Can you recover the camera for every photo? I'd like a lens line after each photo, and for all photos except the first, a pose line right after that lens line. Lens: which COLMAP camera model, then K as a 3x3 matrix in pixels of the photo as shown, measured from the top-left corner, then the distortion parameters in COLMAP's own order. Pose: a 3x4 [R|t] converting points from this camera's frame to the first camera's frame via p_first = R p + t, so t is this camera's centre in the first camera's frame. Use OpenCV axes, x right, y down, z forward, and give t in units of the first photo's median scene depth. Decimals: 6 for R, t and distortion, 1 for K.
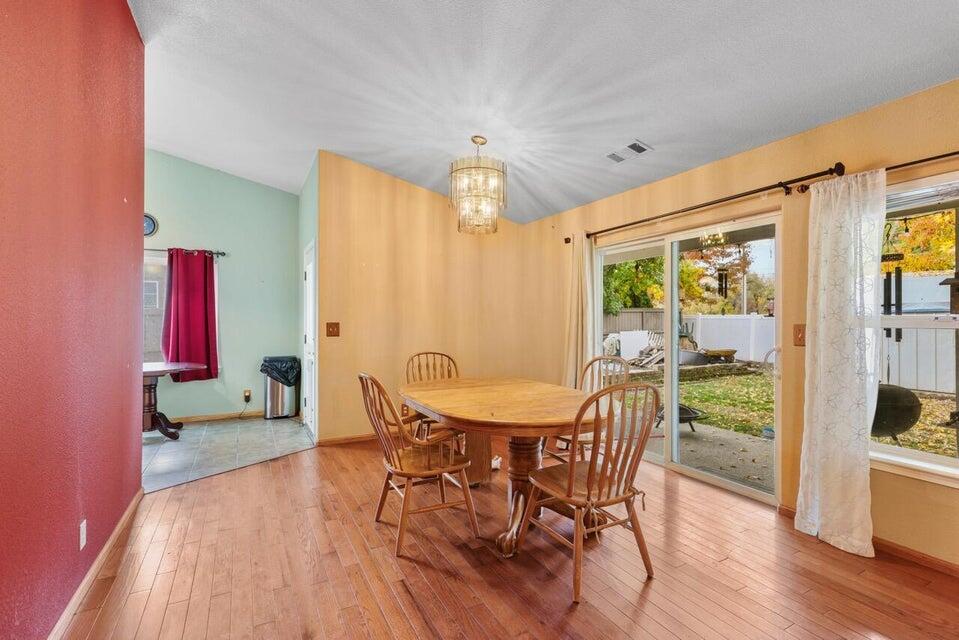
lens RADIAL K [[436.0, 0, 475.2], [0, 436.0, 319.8], [0, 0, 1]] dist [0.001340, 0.001220]
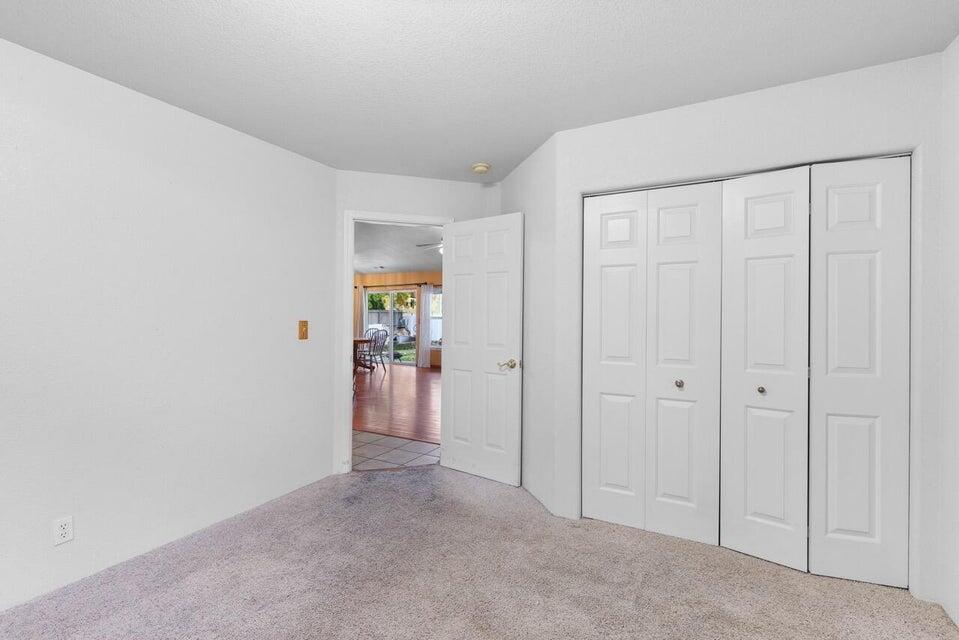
lens RADIAL K [[436.0, 0, 477.4], [0, 436.0, 319.6], [0, 0, 1]] dist [0.001340, 0.001220]
pose [[0.827169, 0.001419, 0.561952, -0.849398], [-0.003676, 0.999989, 0.002885, 0.006626], [-0.561942, -0.004452, 0.827165, -2.055034]]
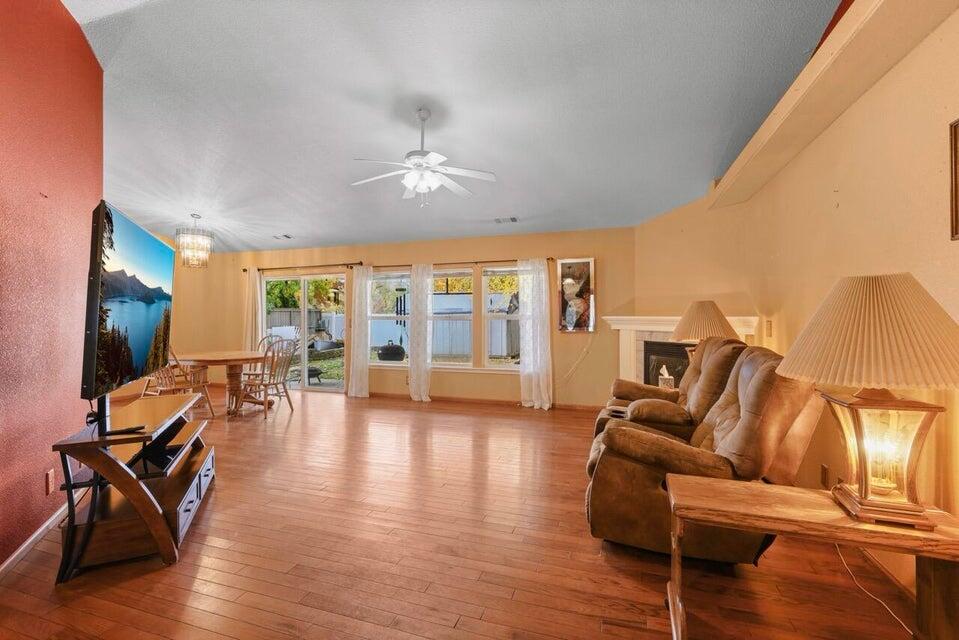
lens RADIAL K [[436.0, 0, 474.7], [0, 436.0, 315.7], [0, 0, 1]] dist [0.001340, 0.001220]
pose [[0.721264, 0.002025, 0.692657, -0.399238], [0.001689, 0.999988, -0.004682, 0.003257], [-0.692658, 0.004547, 0.721252, -1.052474]]
